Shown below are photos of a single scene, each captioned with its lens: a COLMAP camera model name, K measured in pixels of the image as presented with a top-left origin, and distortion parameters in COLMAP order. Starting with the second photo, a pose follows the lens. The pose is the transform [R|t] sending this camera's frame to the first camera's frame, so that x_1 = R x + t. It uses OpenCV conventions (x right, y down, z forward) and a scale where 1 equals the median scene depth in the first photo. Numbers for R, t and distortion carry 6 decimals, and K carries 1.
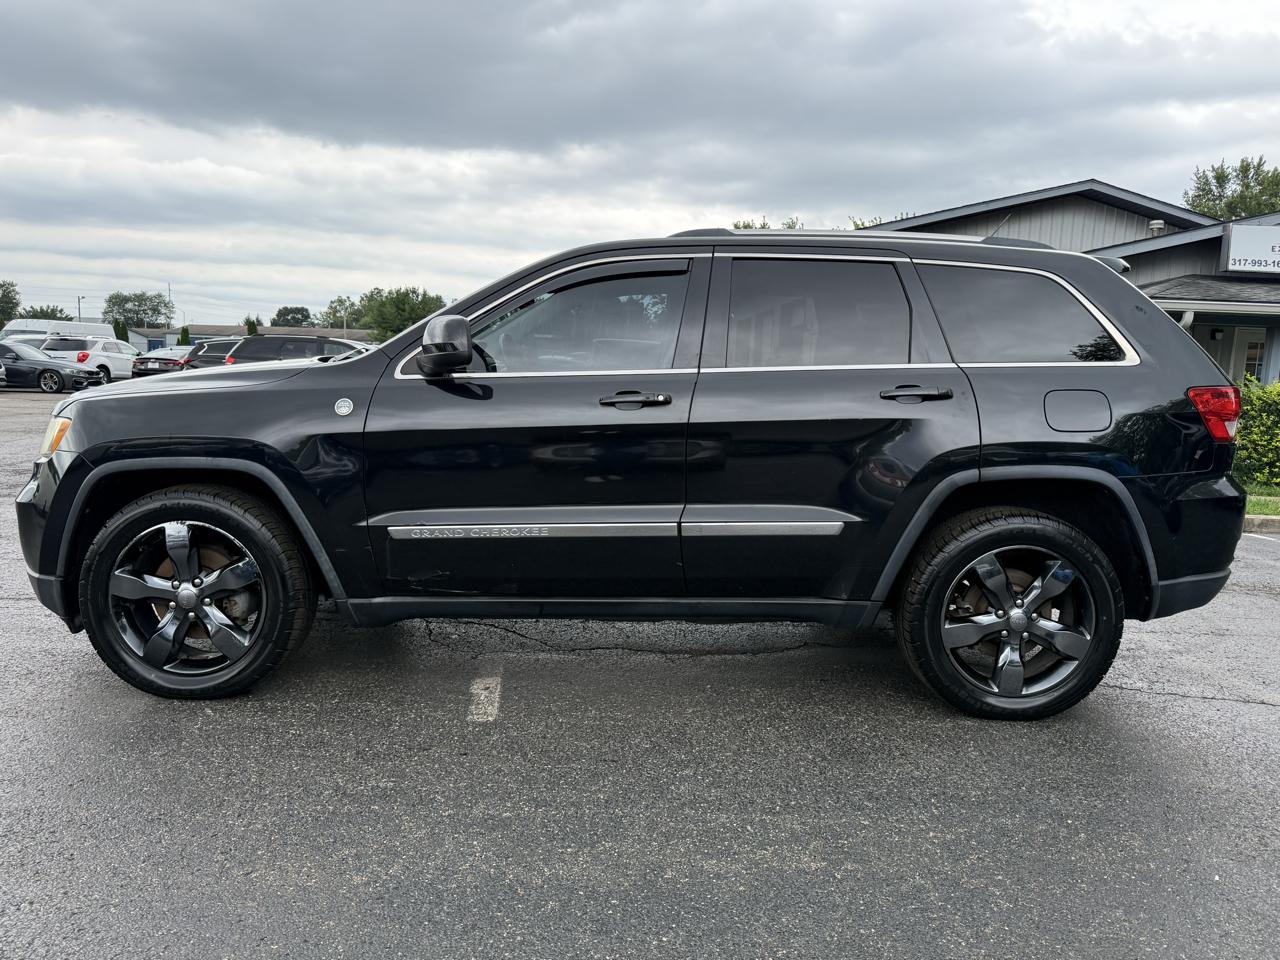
lens RADIAL K [[913.7, 0, 638.1], [0, 913.7, 478.4], [0, 0, 1]] dist [0.021797, -0.029906]
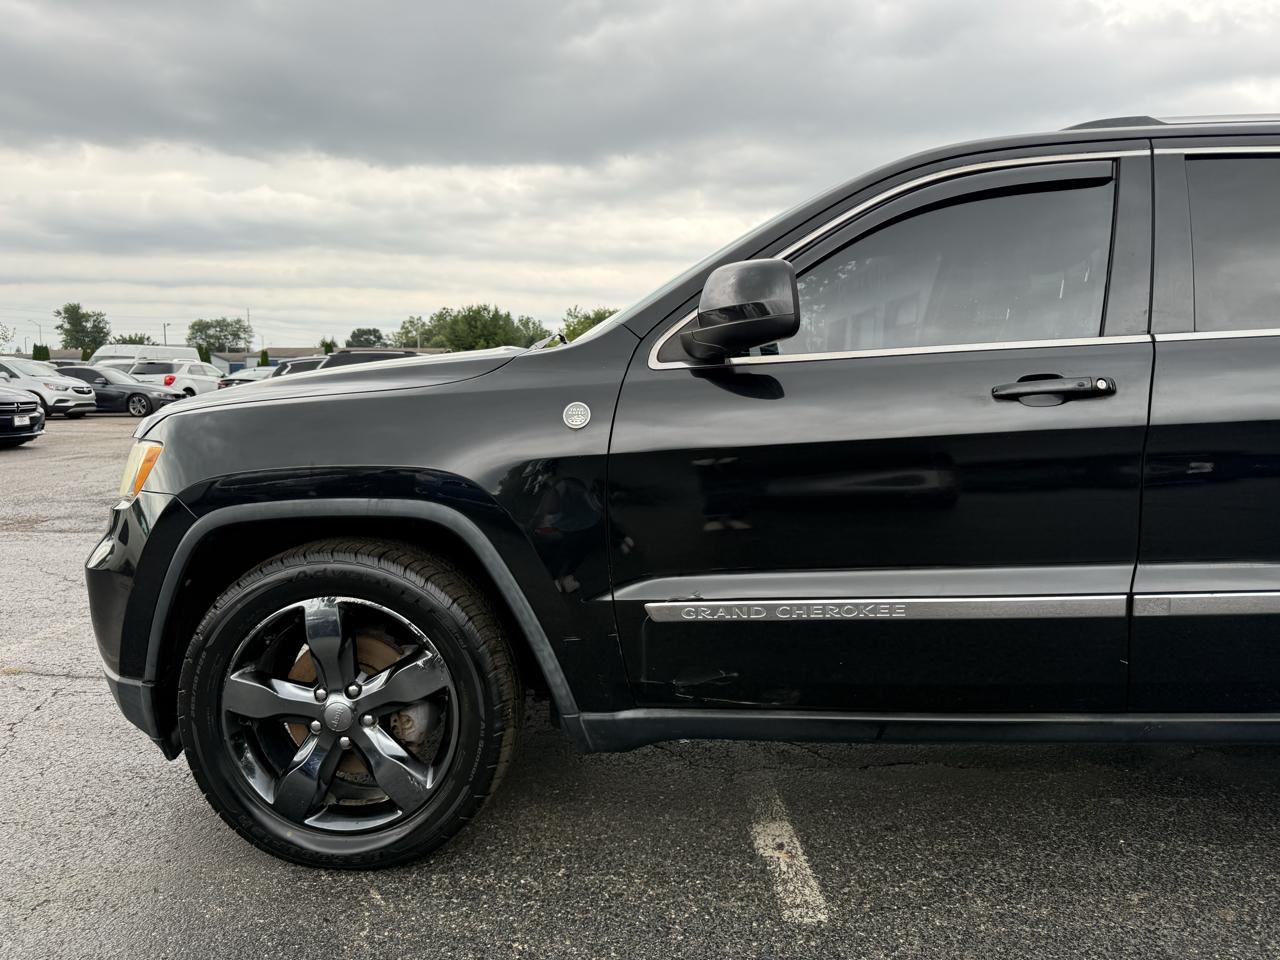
lens RADIAL K [[913.7, 0, 633.9], [0, 913.7, 488.8], [0, 0, 1]] dist [0.021797, -0.029906]
pose [[0.996960, -0.016434, -0.076158, -0.226192], [0.016211, 0.999862, -0.003545, -0.023070], [0.076205, 0.002300, 0.997089, 0.360863]]
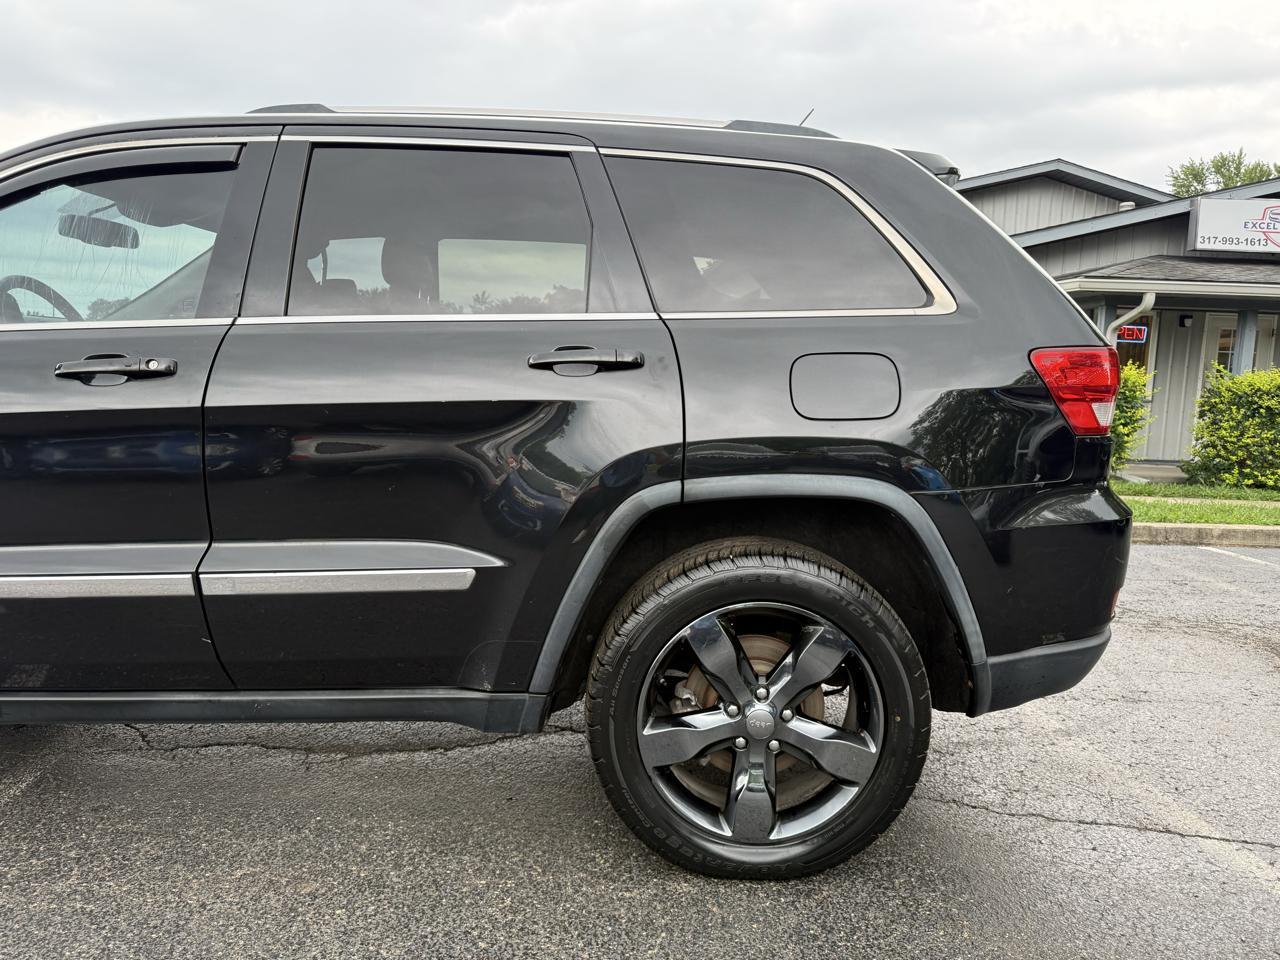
lens RADIAL K [[913.7, 0, 632.9], [0, 913.7, 483.1], [0, 0, 1]] dist [0.021797, -0.029906]
pose [[0.999972, -0.007005, 0.002567, 0.326258], [0.006997, 0.999971, 0.003128, -0.011036], [-0.002588, -0.003110, 0.999992, 0.375371]]
